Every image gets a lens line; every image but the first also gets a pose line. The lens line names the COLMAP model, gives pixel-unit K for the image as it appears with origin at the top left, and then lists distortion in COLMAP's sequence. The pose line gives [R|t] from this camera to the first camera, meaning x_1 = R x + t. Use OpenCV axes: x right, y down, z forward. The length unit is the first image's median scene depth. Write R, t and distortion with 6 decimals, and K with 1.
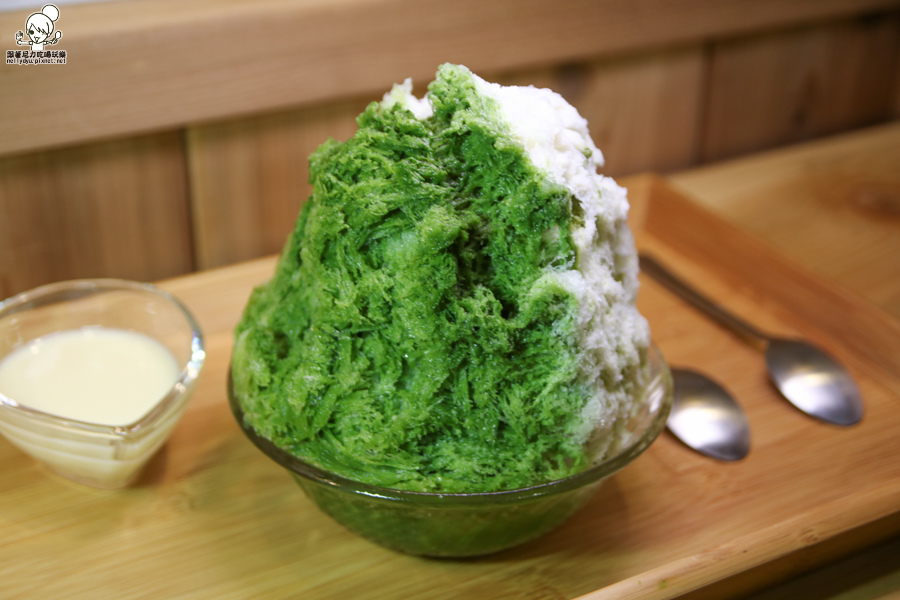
lens RADIAL K [[1235.1, 0, 448.4], [0, 1235.1, 293.7], [0, 0, 1]] dist [-0.028854, 0.000000]
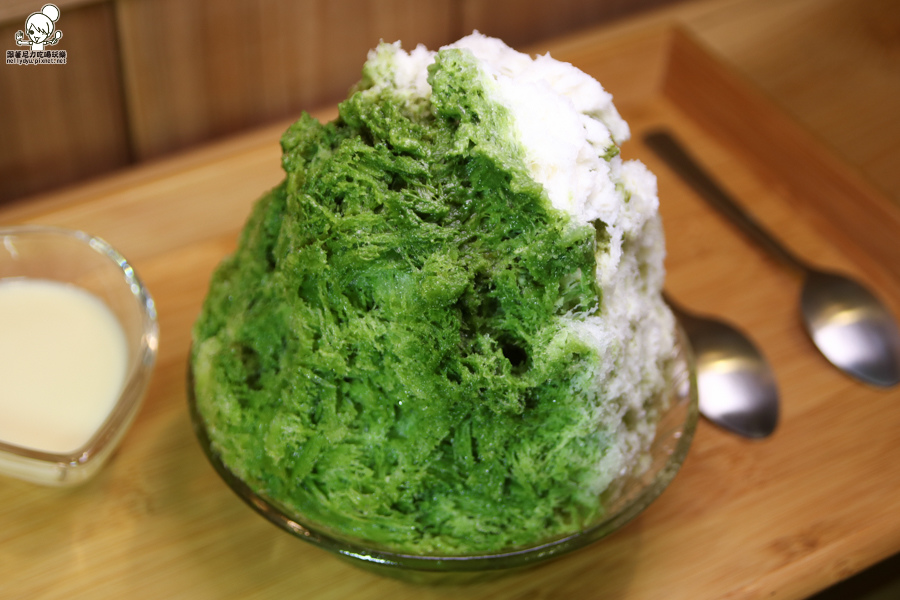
lens RADIAL K [[1424.3, 0, 453.0], [0, 1424.3, 297.5], [0, 0, 1]] dist [0.008719, 0.000000]
pose [[0.999420, 0.000494, 0.034050, -0.031211], [-0.008445, 0.972254, 0.233775, -0.258297], [-0.032989, -0.233926, 0.971694, 0.043793]]
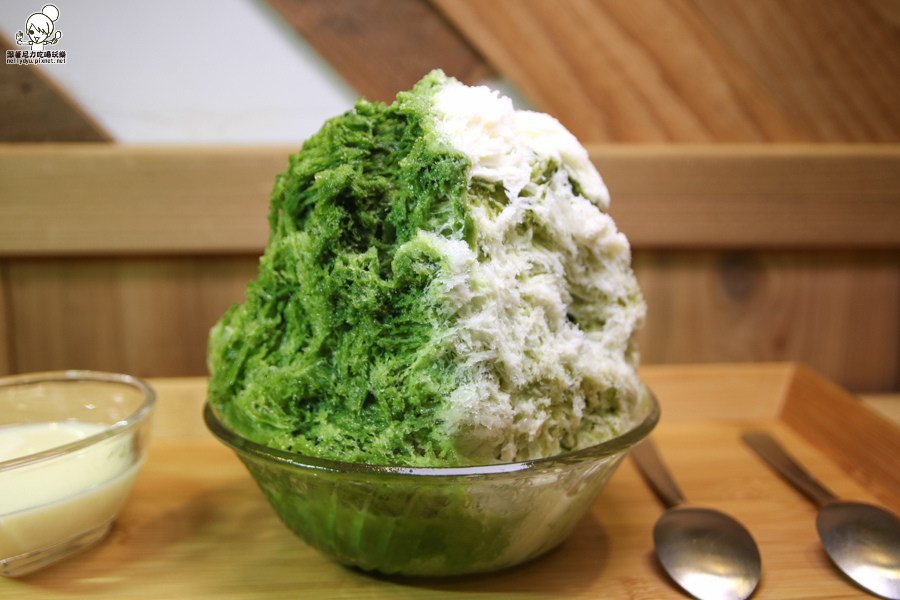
lens RADIAL K [[1065.5, 0, 478.1], [0, 1065.5, 289.3], [0, 0, 1]] dist [-0.027205, 0.000000]
pose [[0.885256, 0.081175, -0.457966, 0.483145], [-0.212995, 0.946089, -0.244027, 0.210520], [0.413468, 0.313571, 0.854820, 0.309610]]
